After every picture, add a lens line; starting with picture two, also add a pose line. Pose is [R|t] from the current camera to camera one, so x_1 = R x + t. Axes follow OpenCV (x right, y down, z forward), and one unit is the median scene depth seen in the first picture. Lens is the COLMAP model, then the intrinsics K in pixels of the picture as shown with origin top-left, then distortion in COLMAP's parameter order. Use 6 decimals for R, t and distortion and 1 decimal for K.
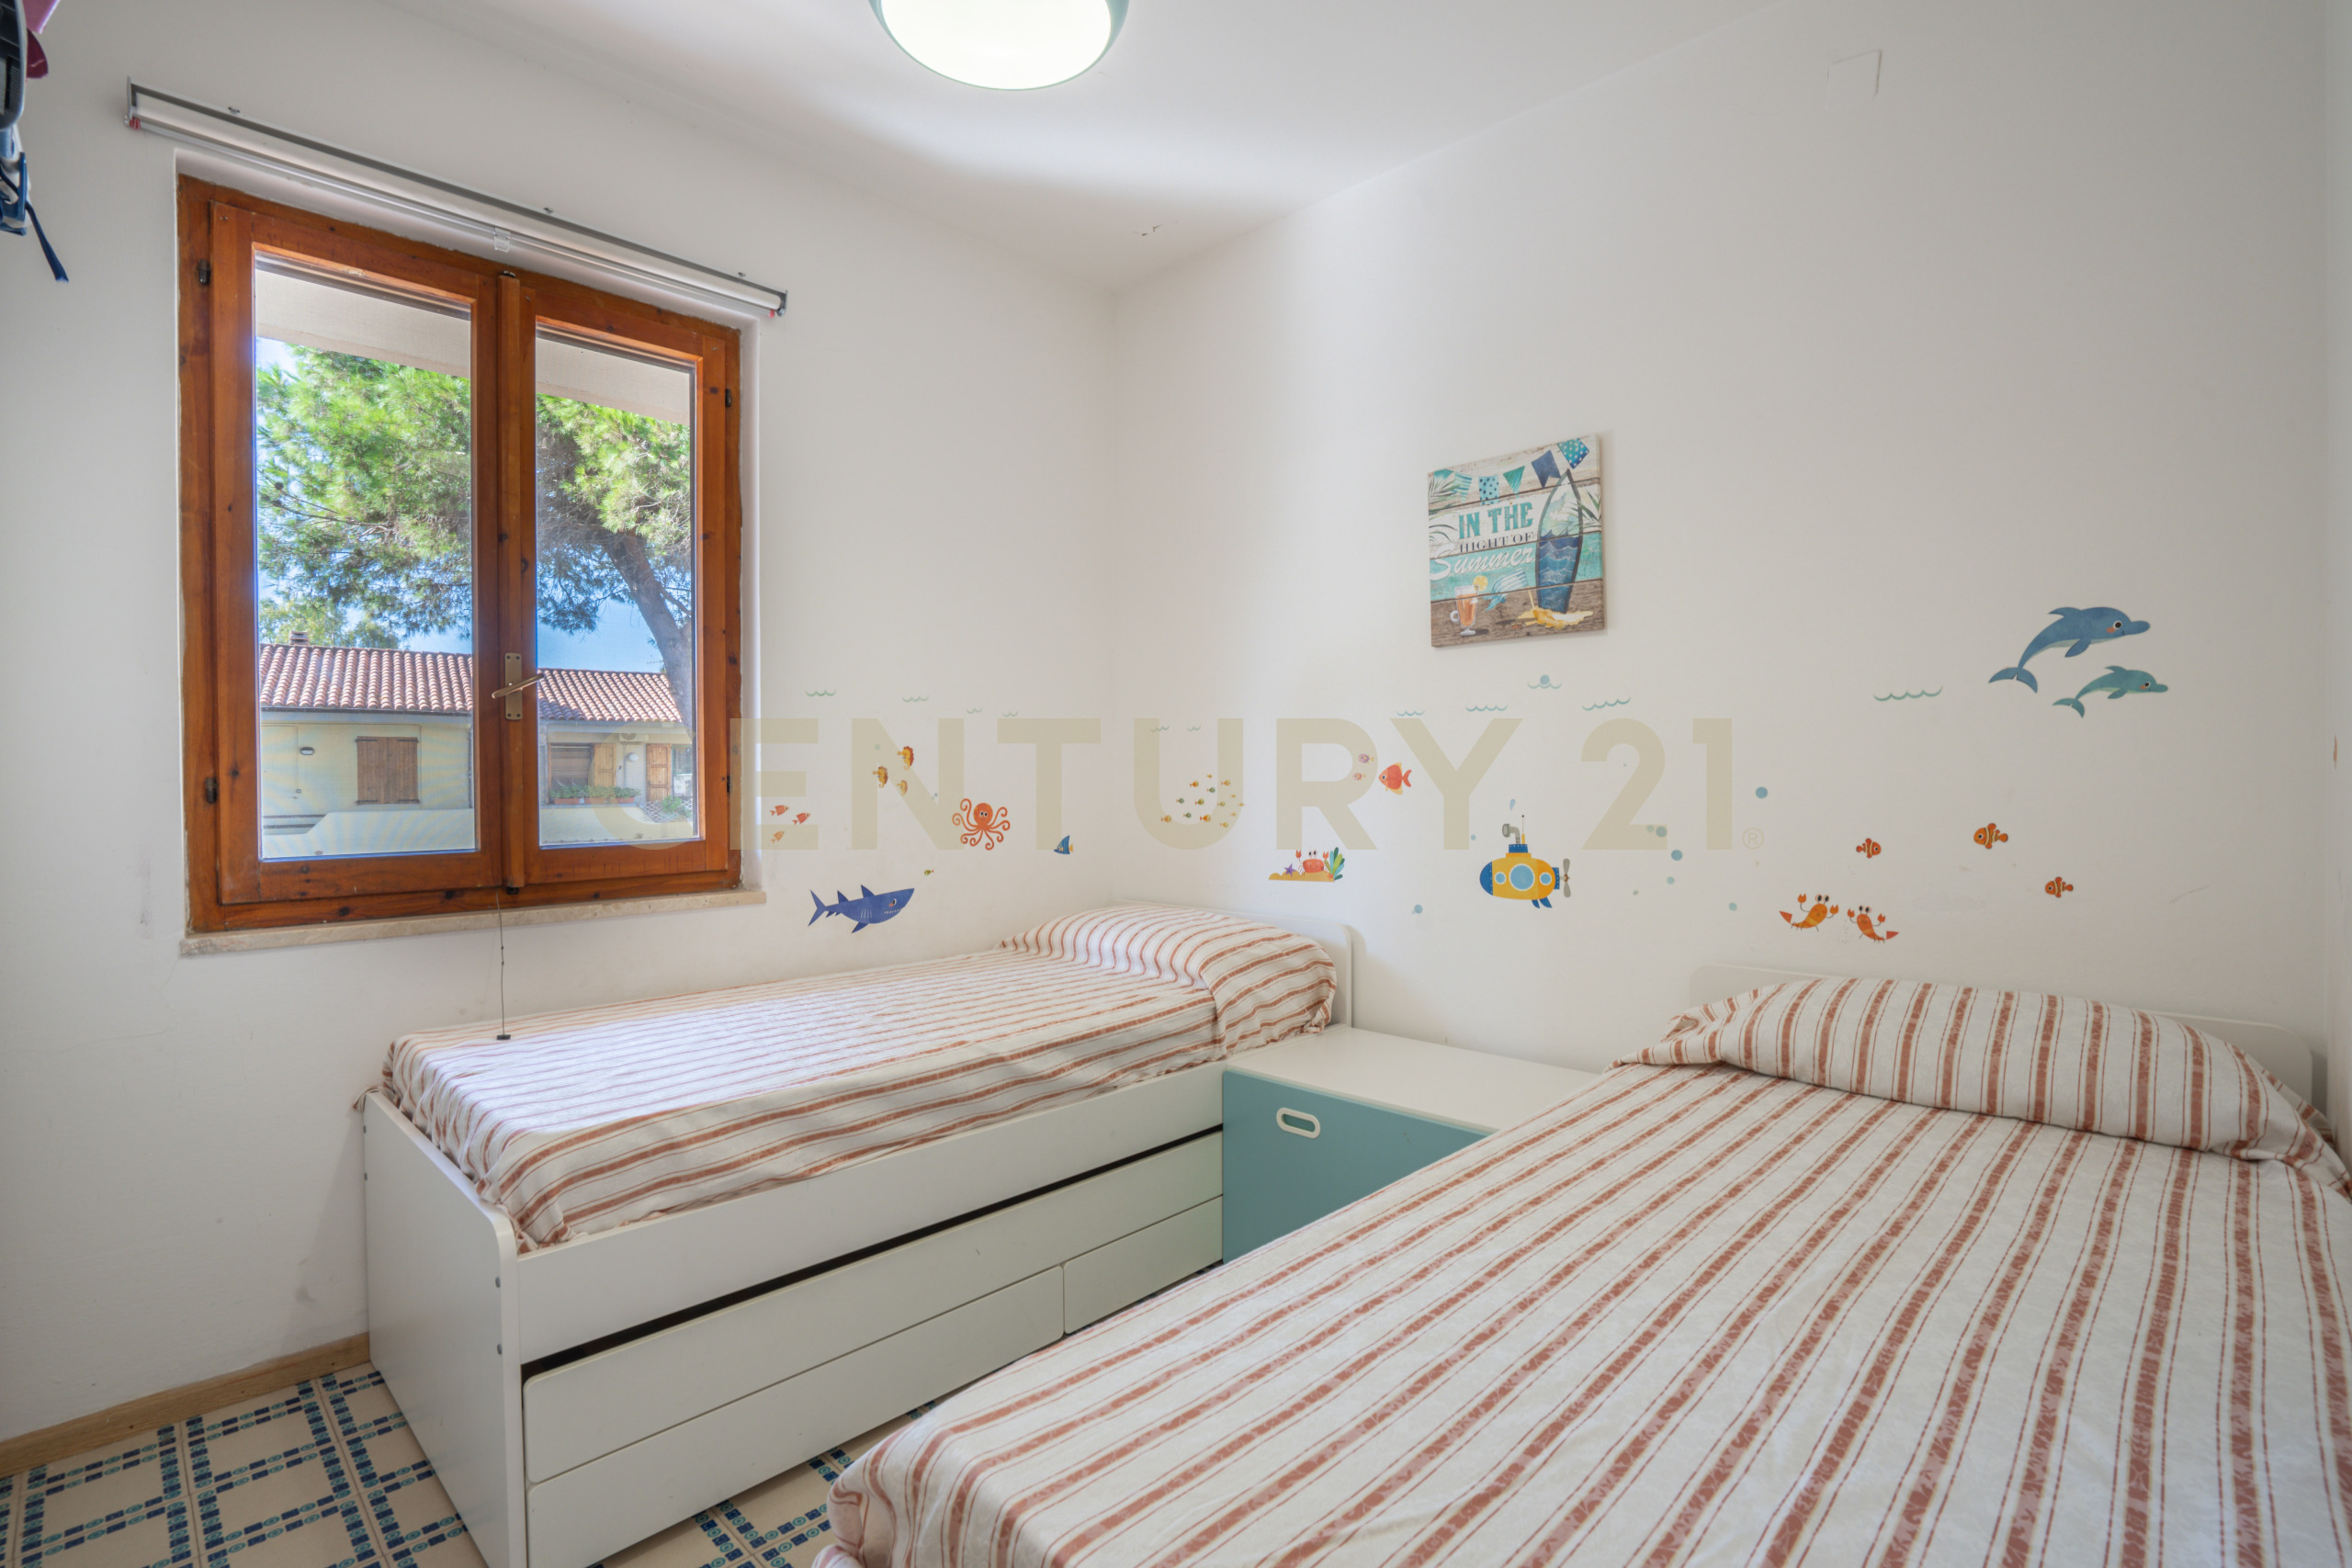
lens RADIAL K [[1094.7, 0, 1166.8], [0, 1094.7, 778.9], [0, 0, 1]] dist [-0.016946, 0.002266]
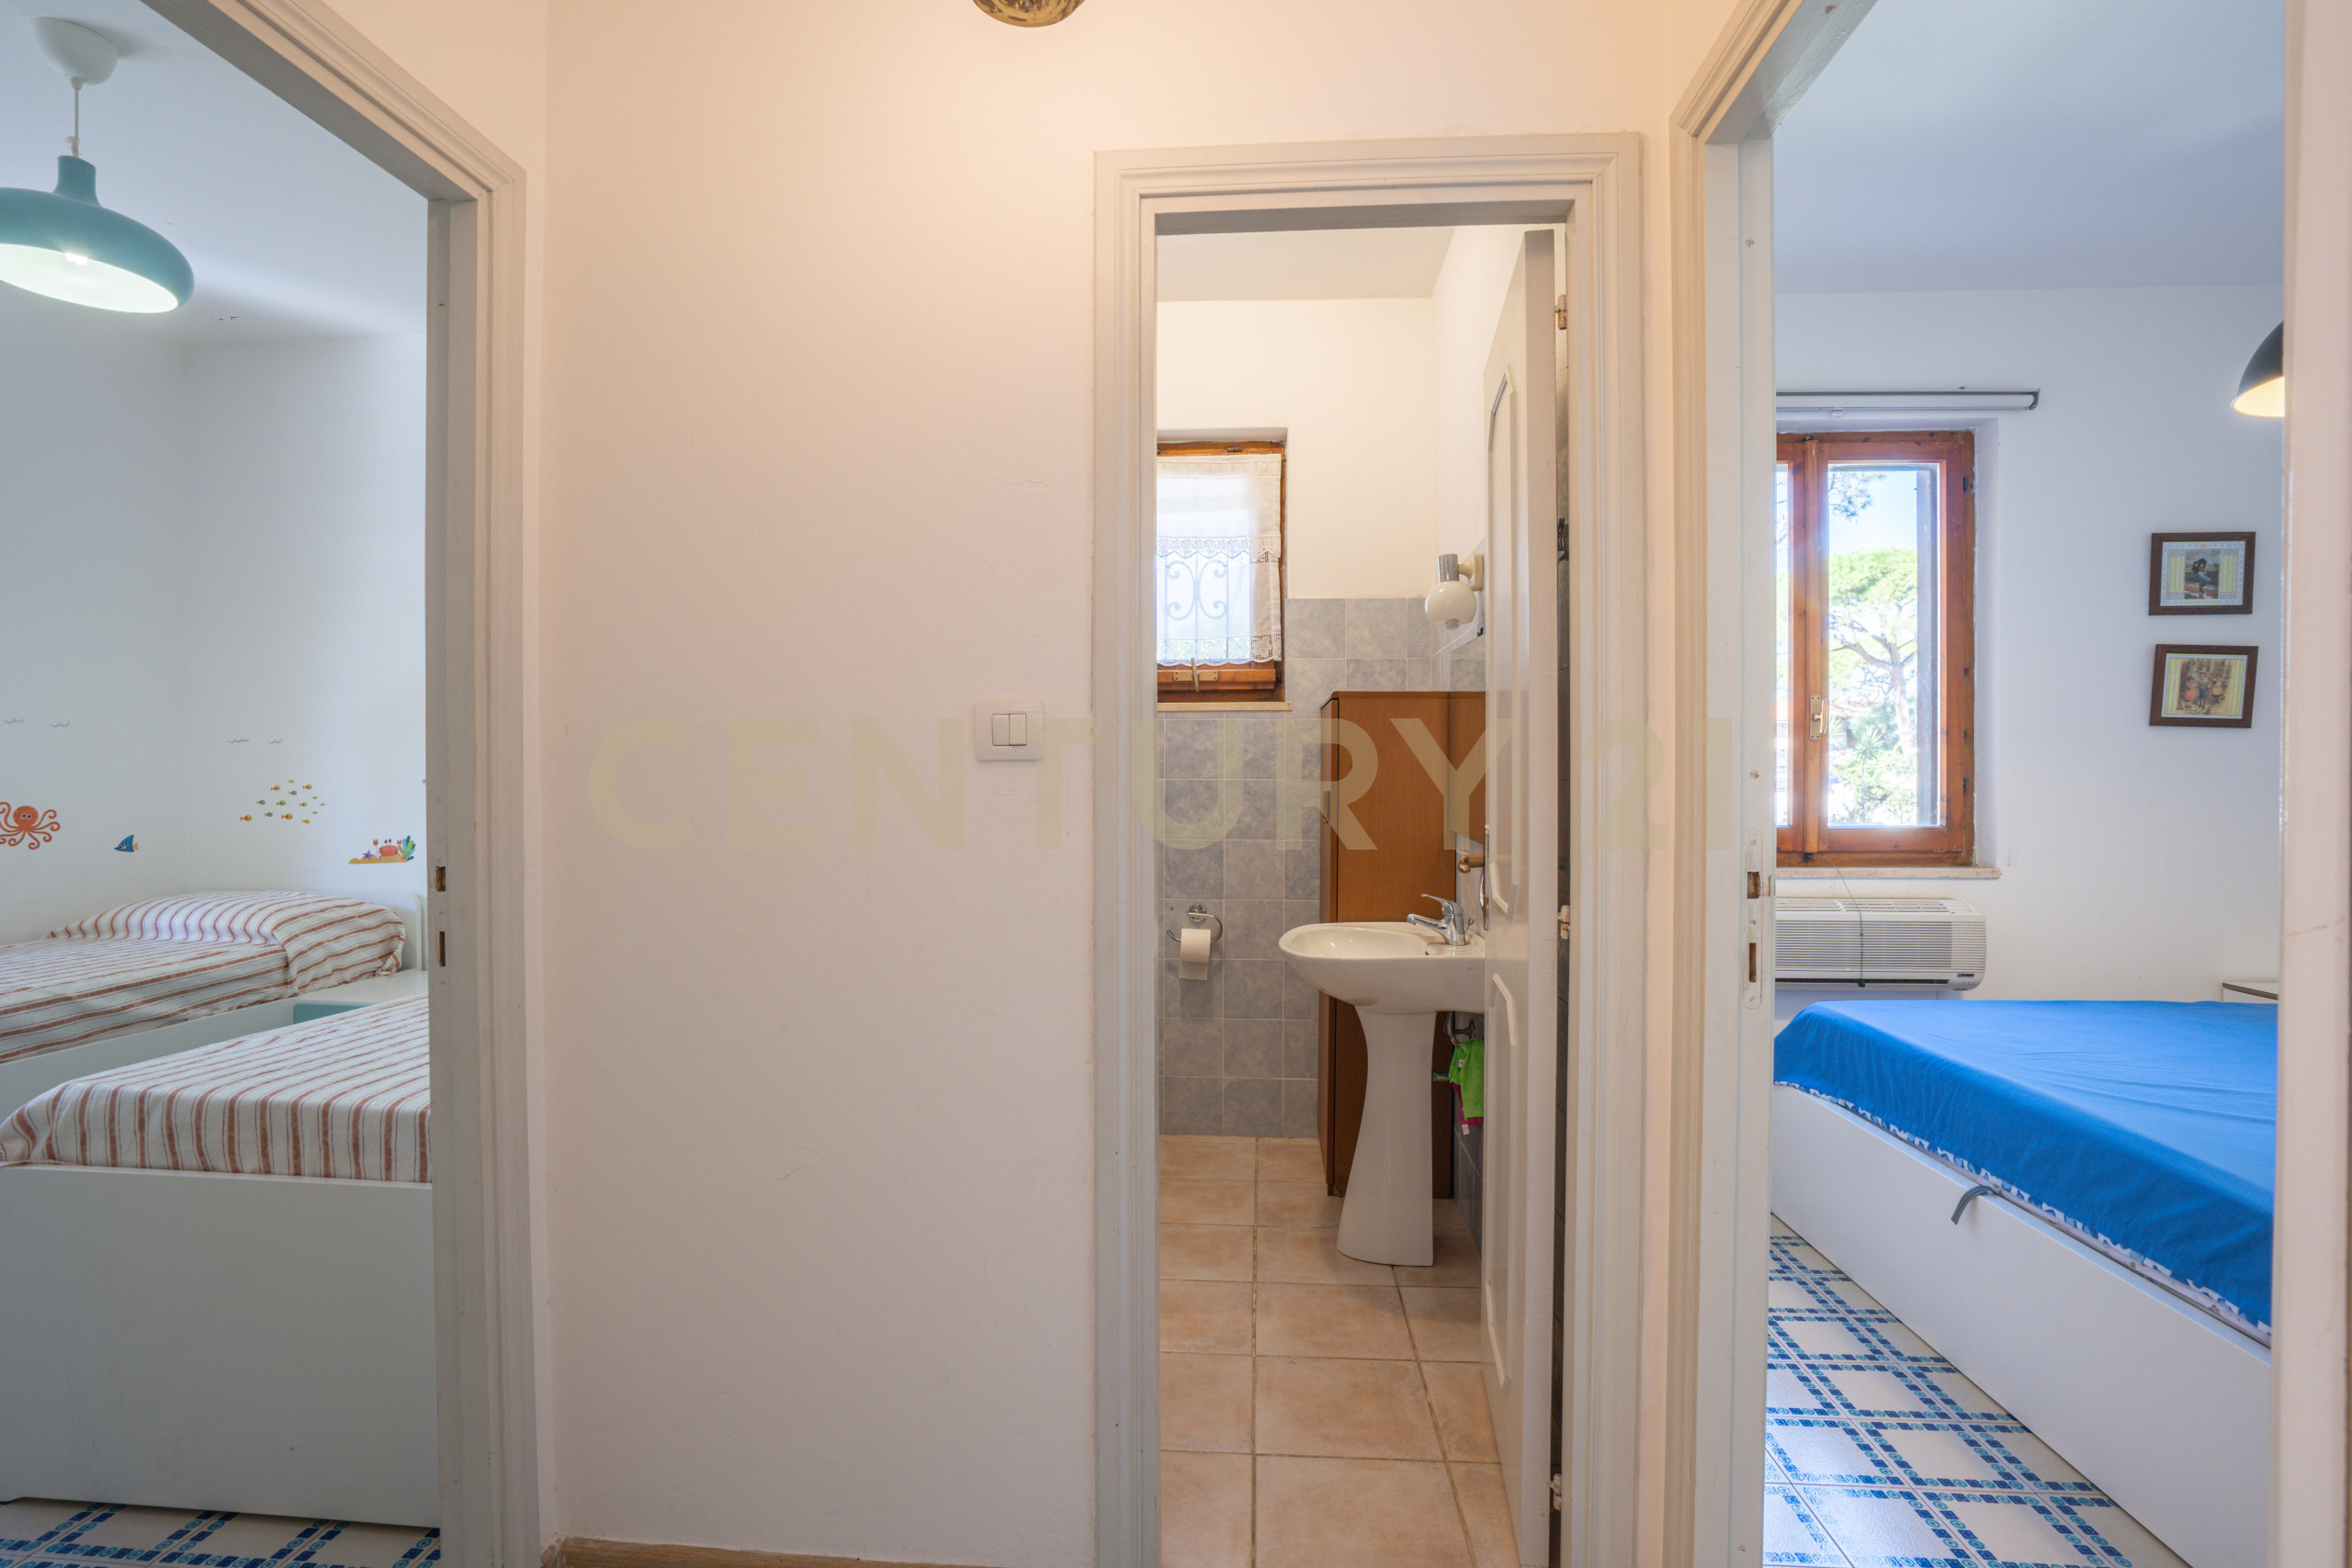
lens RADIAL K [[1094.7, 0, 1167.4], [0, 1094.7, 792.7], [0, 0, 1]] dist [-0.016946, 0.002266]
pose [[0.776304, -0.000476, 0.630359, 0.040078], [-0.001217, 0.999997, 0.002254, 0.006457], [-0.630358, -0.002517, 0.776301, -0.595867]]
